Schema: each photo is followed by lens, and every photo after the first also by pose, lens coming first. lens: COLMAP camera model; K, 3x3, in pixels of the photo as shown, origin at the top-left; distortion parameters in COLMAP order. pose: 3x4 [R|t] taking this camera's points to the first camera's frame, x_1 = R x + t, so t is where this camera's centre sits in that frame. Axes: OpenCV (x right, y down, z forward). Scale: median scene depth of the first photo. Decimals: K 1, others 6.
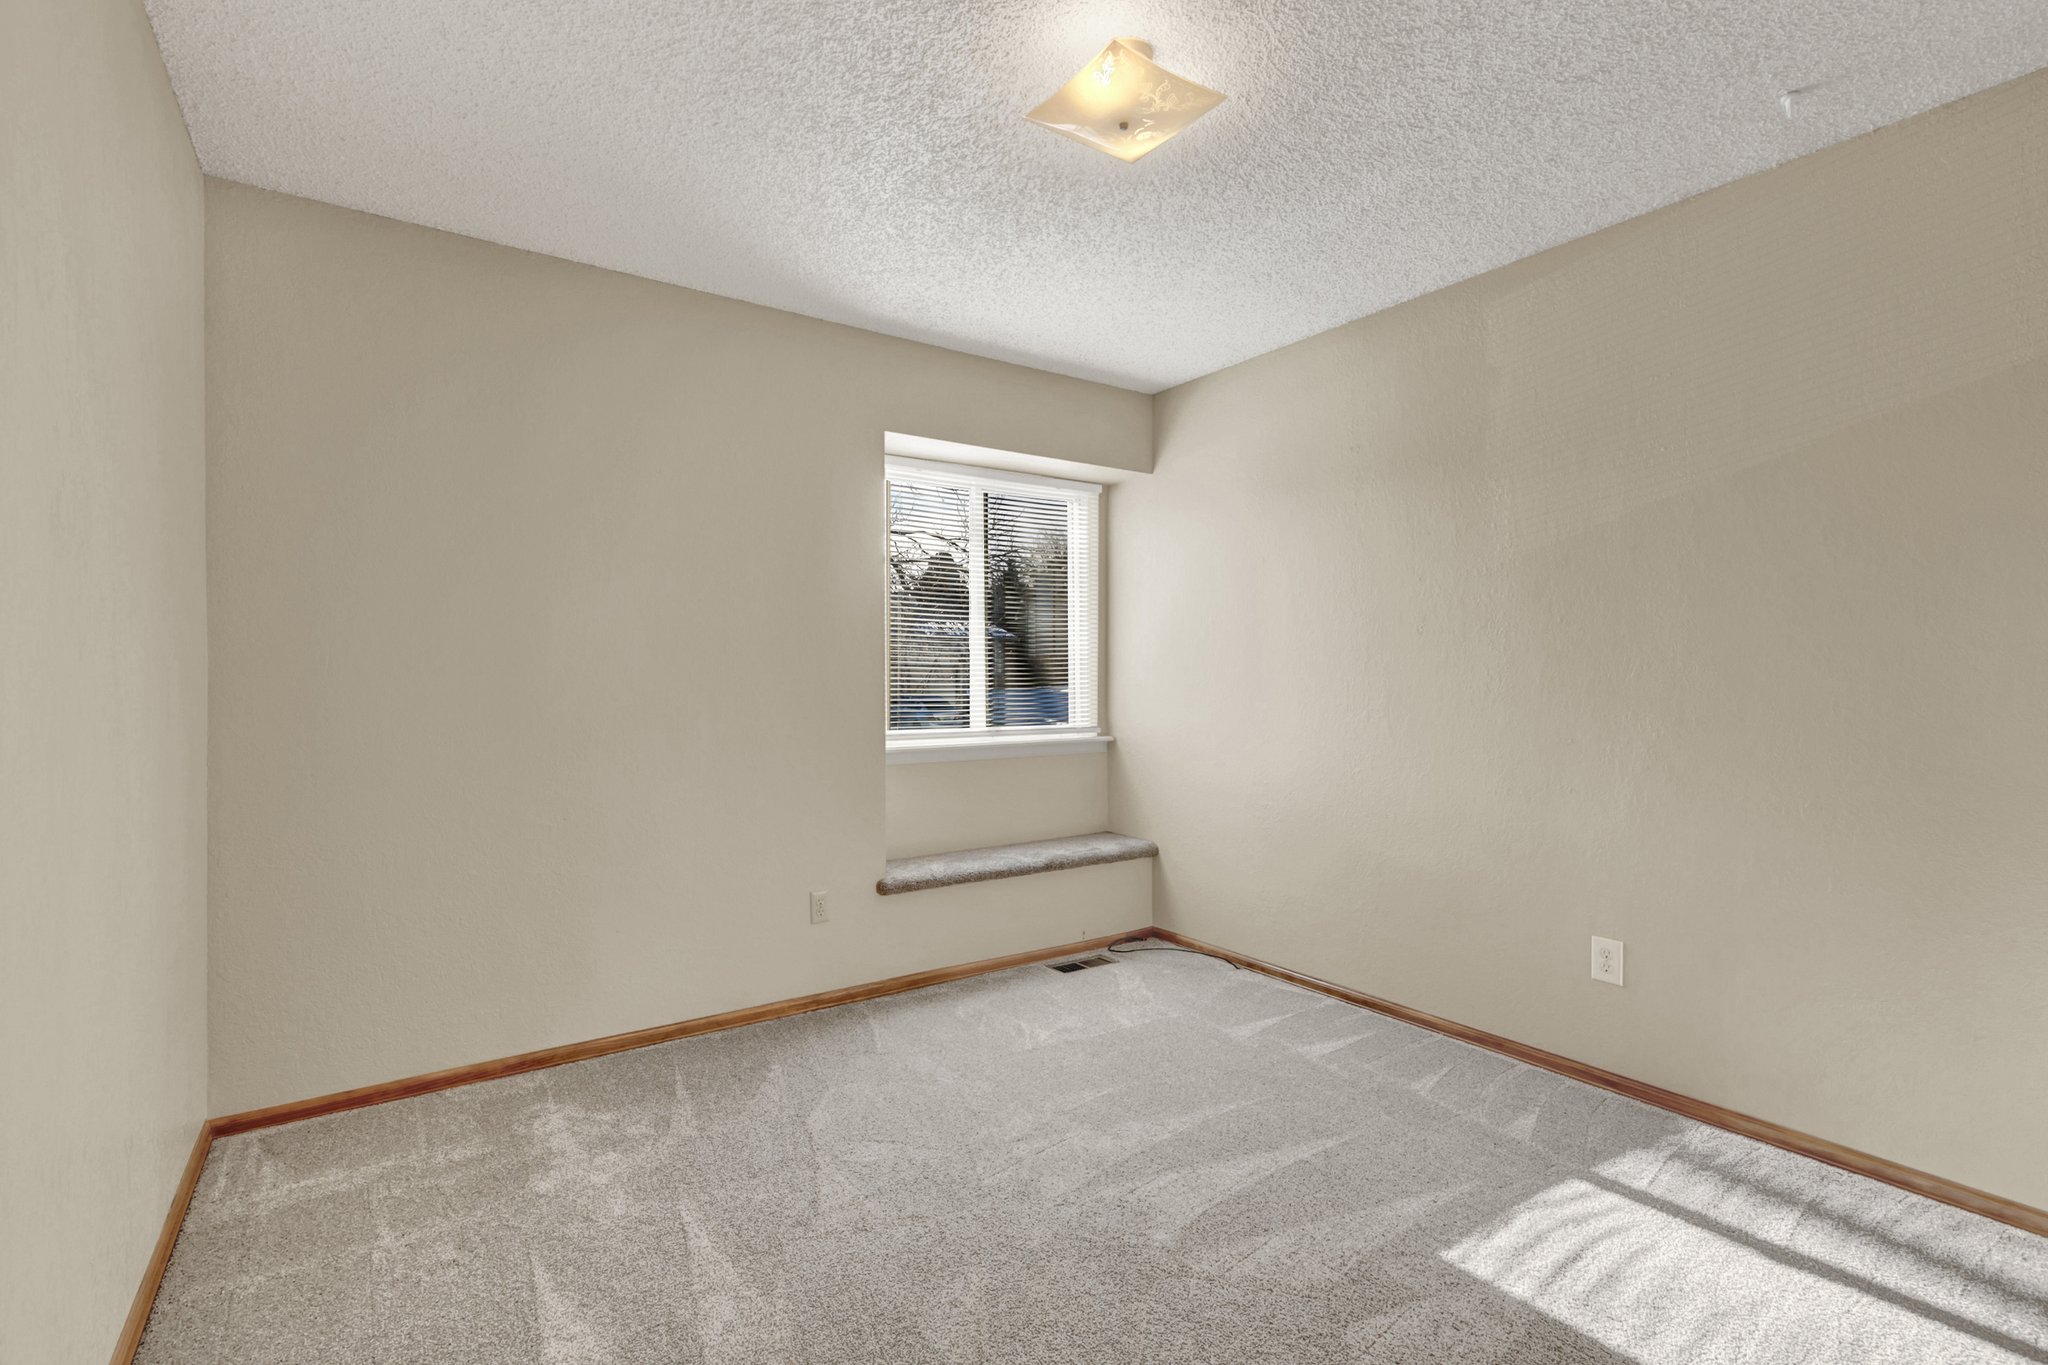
lens RADIAL K [[945.8, 0, 1026.6], [0, 945.8, 686.2], [0, 0, 1]] dist [0.012341, -0.001251]
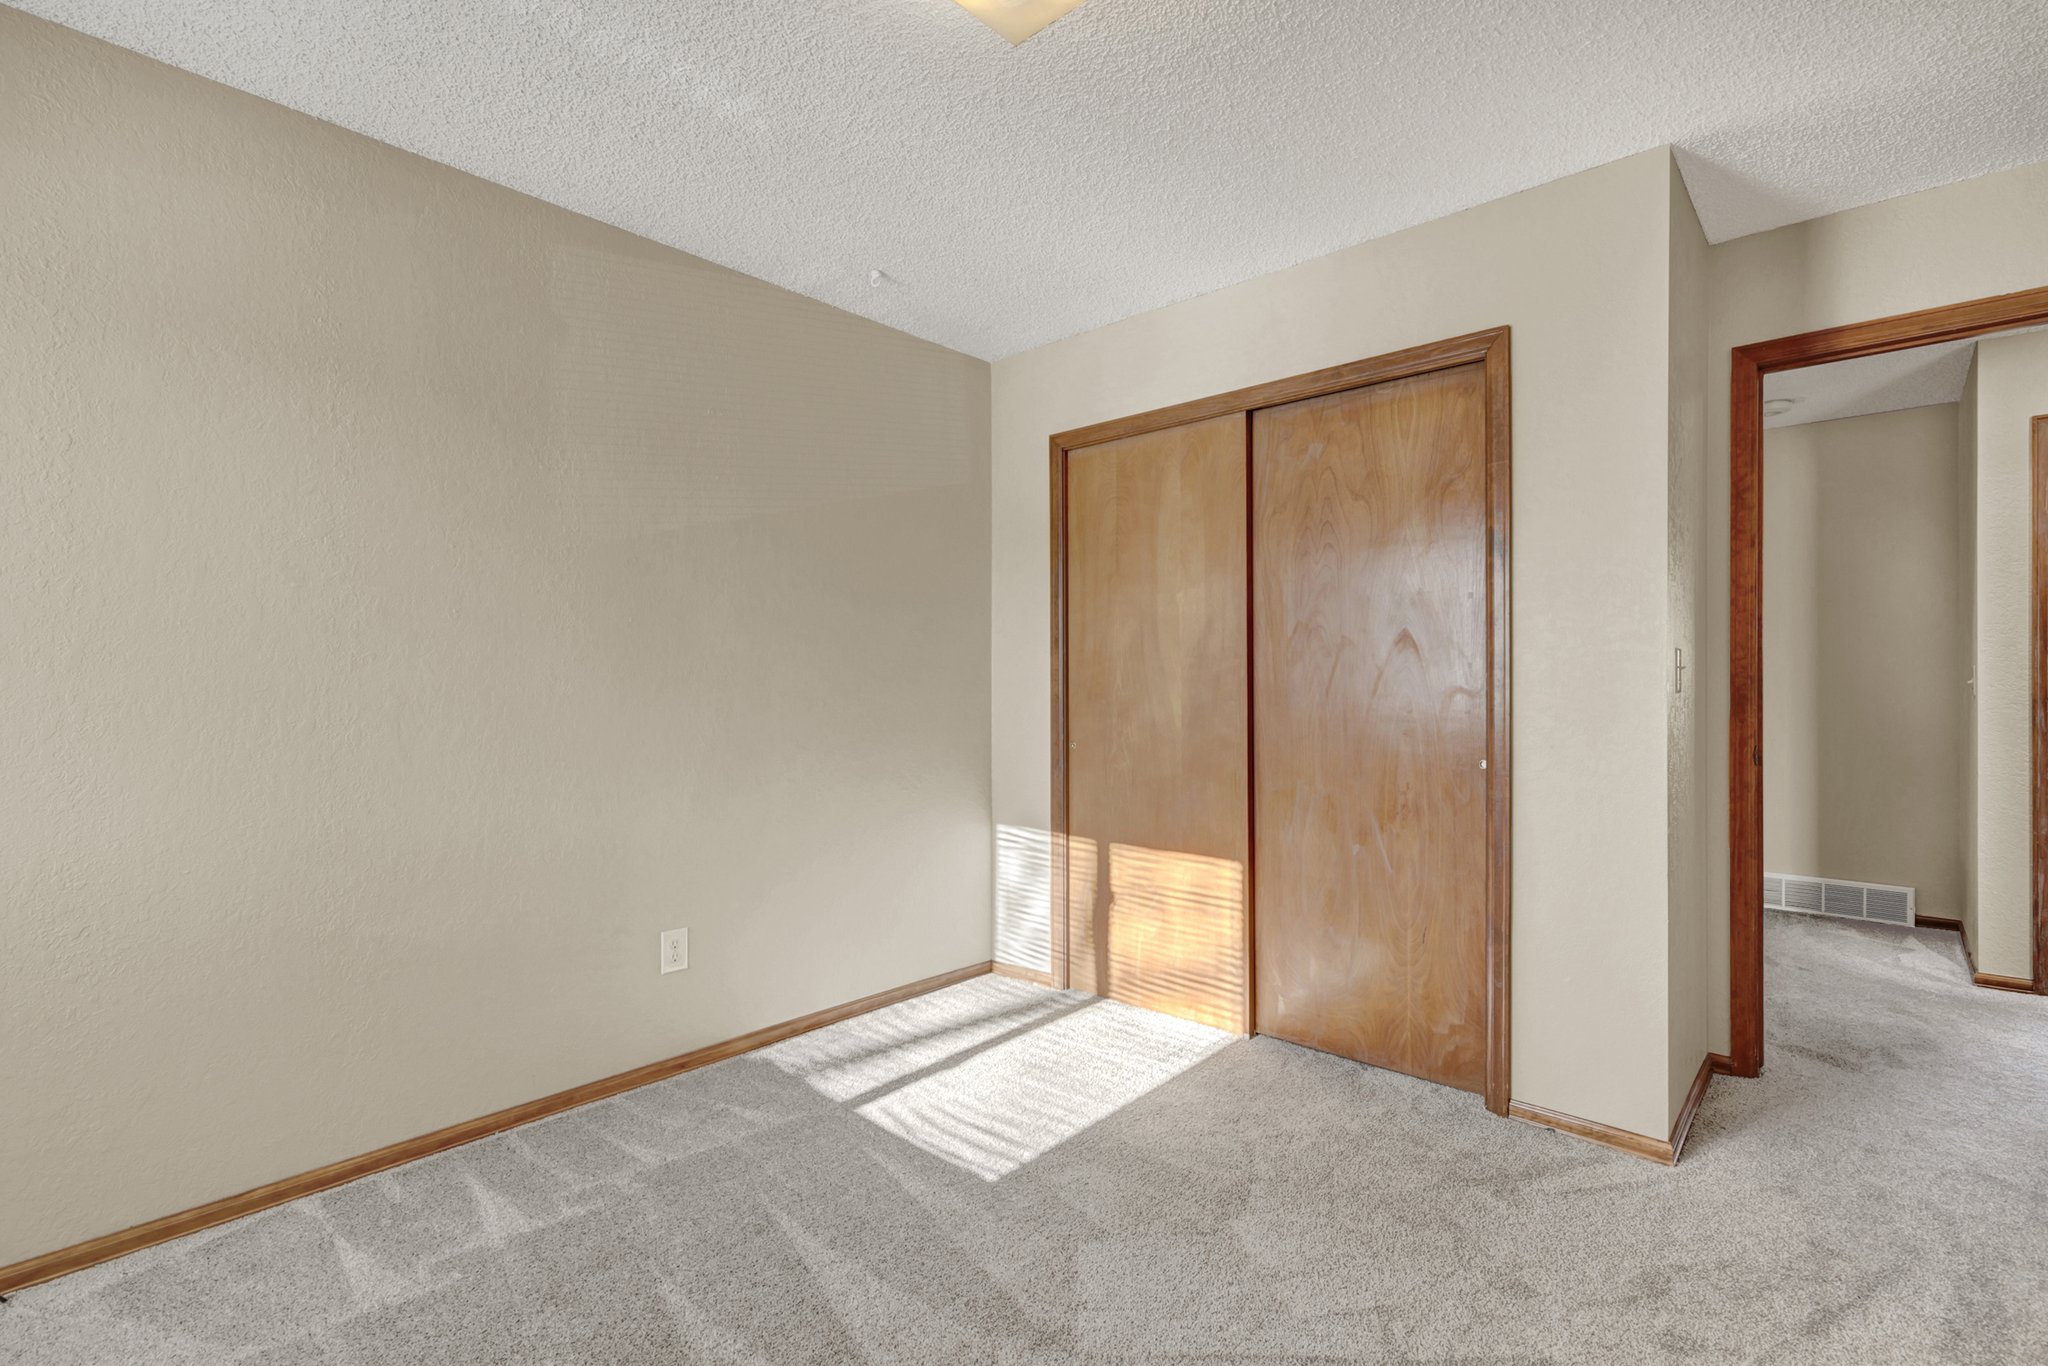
lens RADIAL K [[945.8, 0, 1026.6], [0, 945.8, 686.7], [0, 0, 1]] dist [0.012341, -0.001251]
pose [[-0.228517, -0.001943, 0.973538, -0.570261], [0.007363, 0.999966, 0.003724, -0.002150], [-0.973512, 0.008019, -0.228495, 1.004990]]
